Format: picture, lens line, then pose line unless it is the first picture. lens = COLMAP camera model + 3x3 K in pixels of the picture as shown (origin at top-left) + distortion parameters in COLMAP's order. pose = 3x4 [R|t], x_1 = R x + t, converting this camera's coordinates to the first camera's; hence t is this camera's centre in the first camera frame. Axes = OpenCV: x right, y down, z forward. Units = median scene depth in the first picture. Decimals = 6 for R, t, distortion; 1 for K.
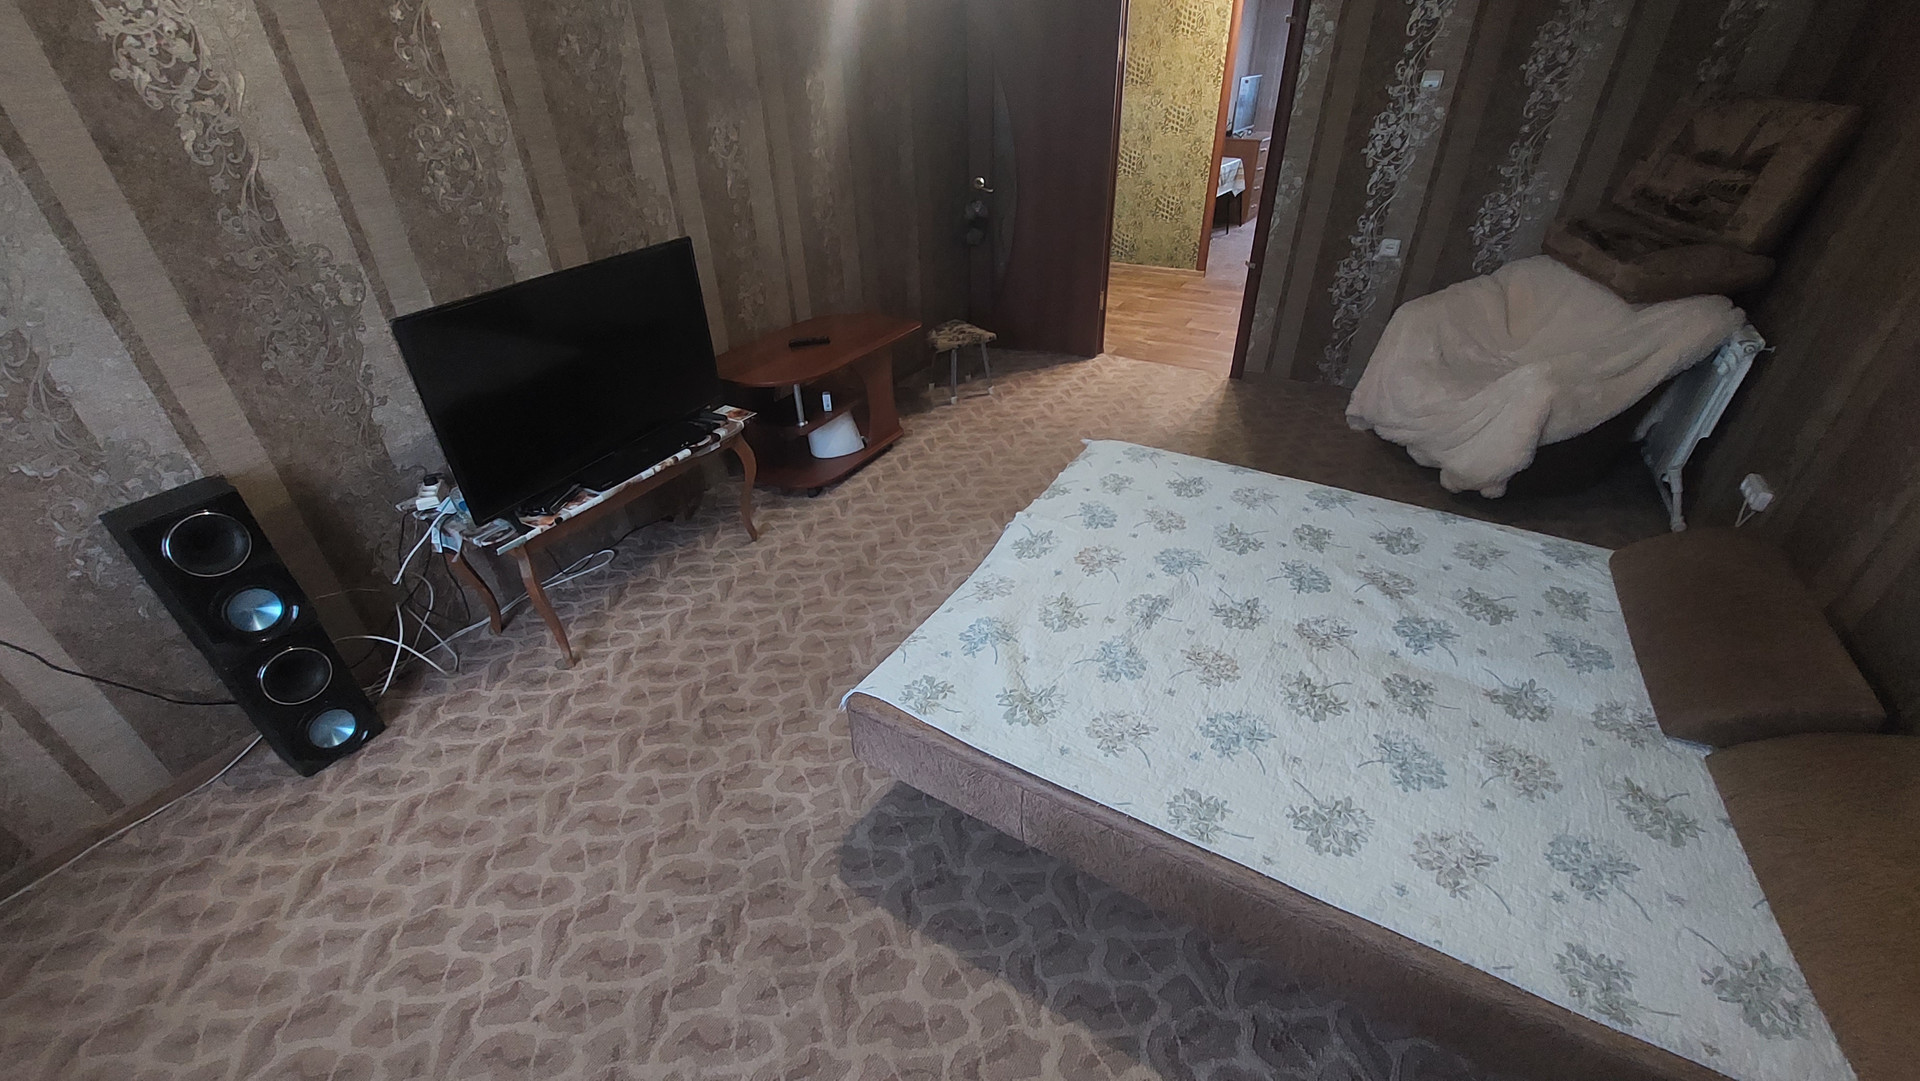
lens RADIAL K [[764.4, 0, 949.6], [0, 764.4, 520.8], [0, 0, 1]] dist [-0.023548, 0.001668]
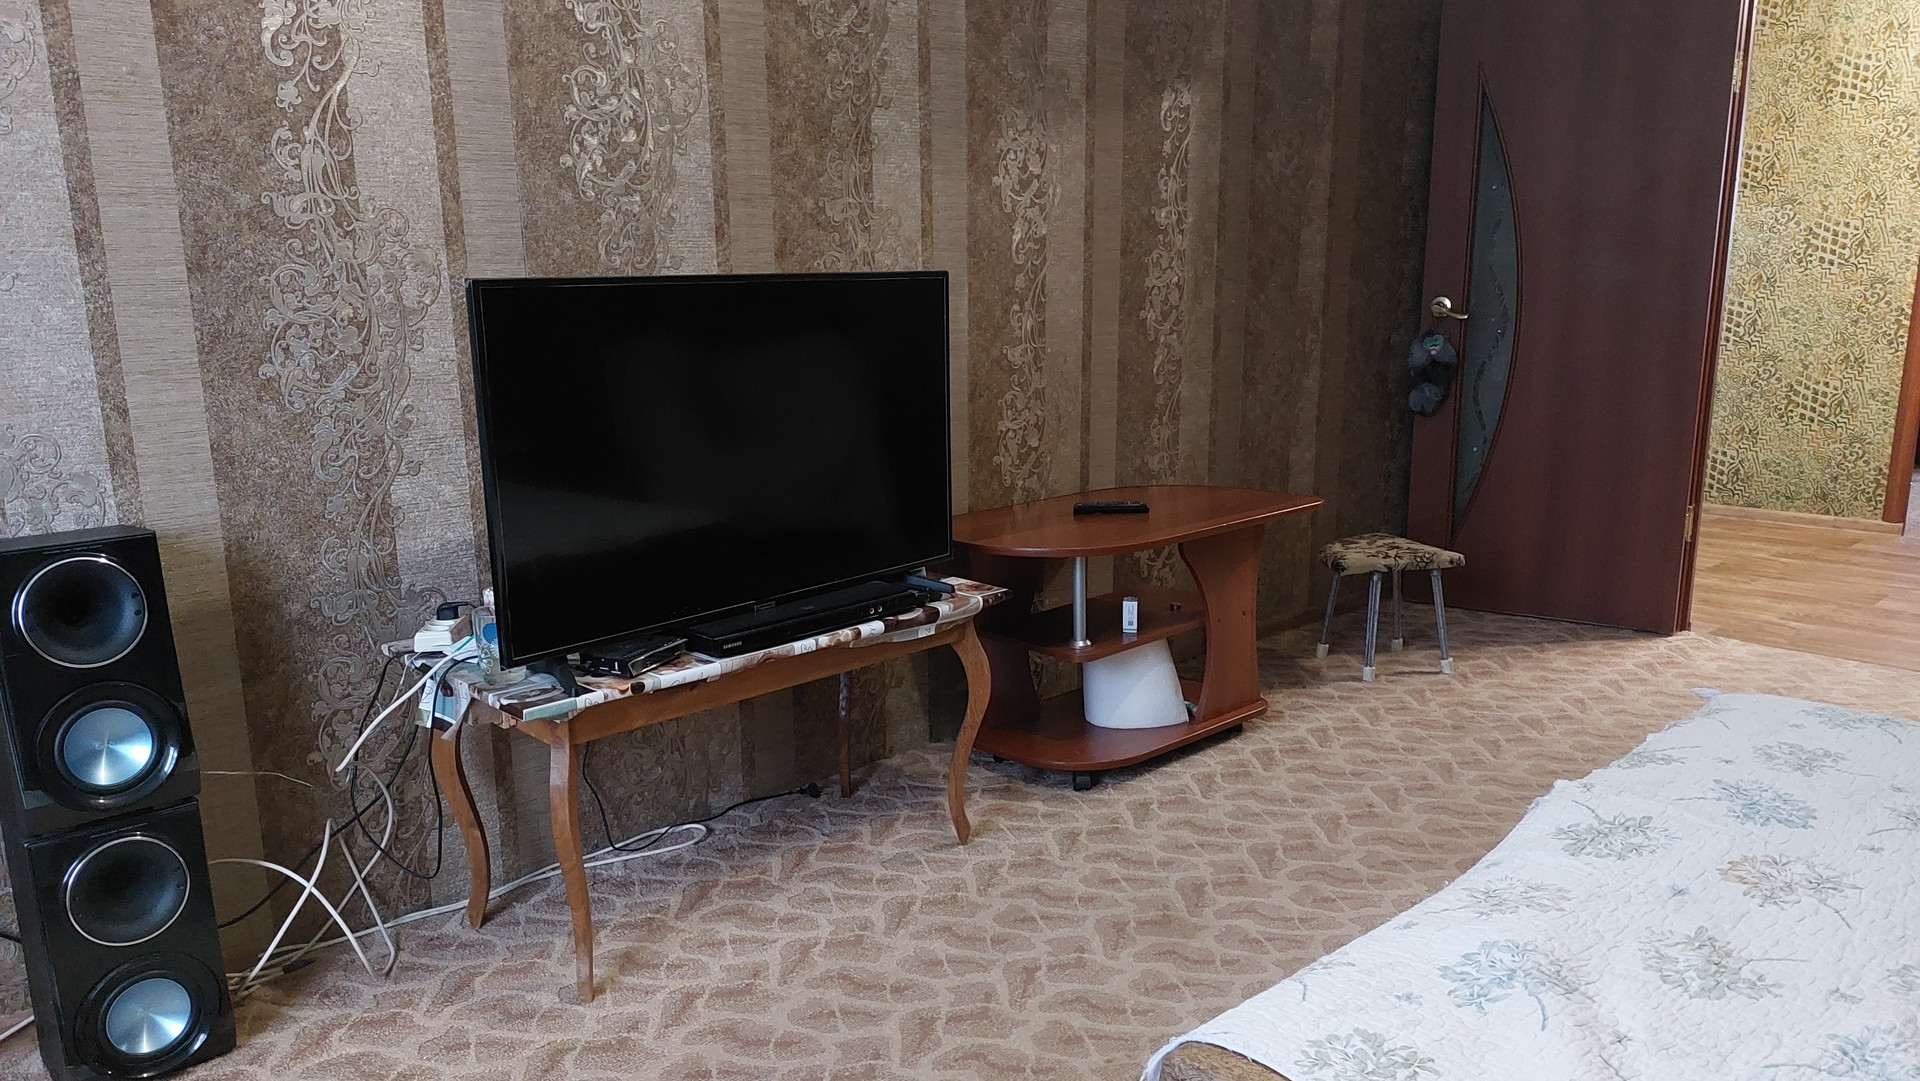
lens RADIAL K [[1350.7, 0, 939.9], [0, 1350.7, 550.9], [0, 0, 1]] dist [0.054361, -0.047380]
pose [[0.959407, 0.077656, -0.271122, -0.049639], [-0.164333, 0.935209, -0.313653, 0.163524], [0.229199, 0.345475, 0.910008, 0.127440]]
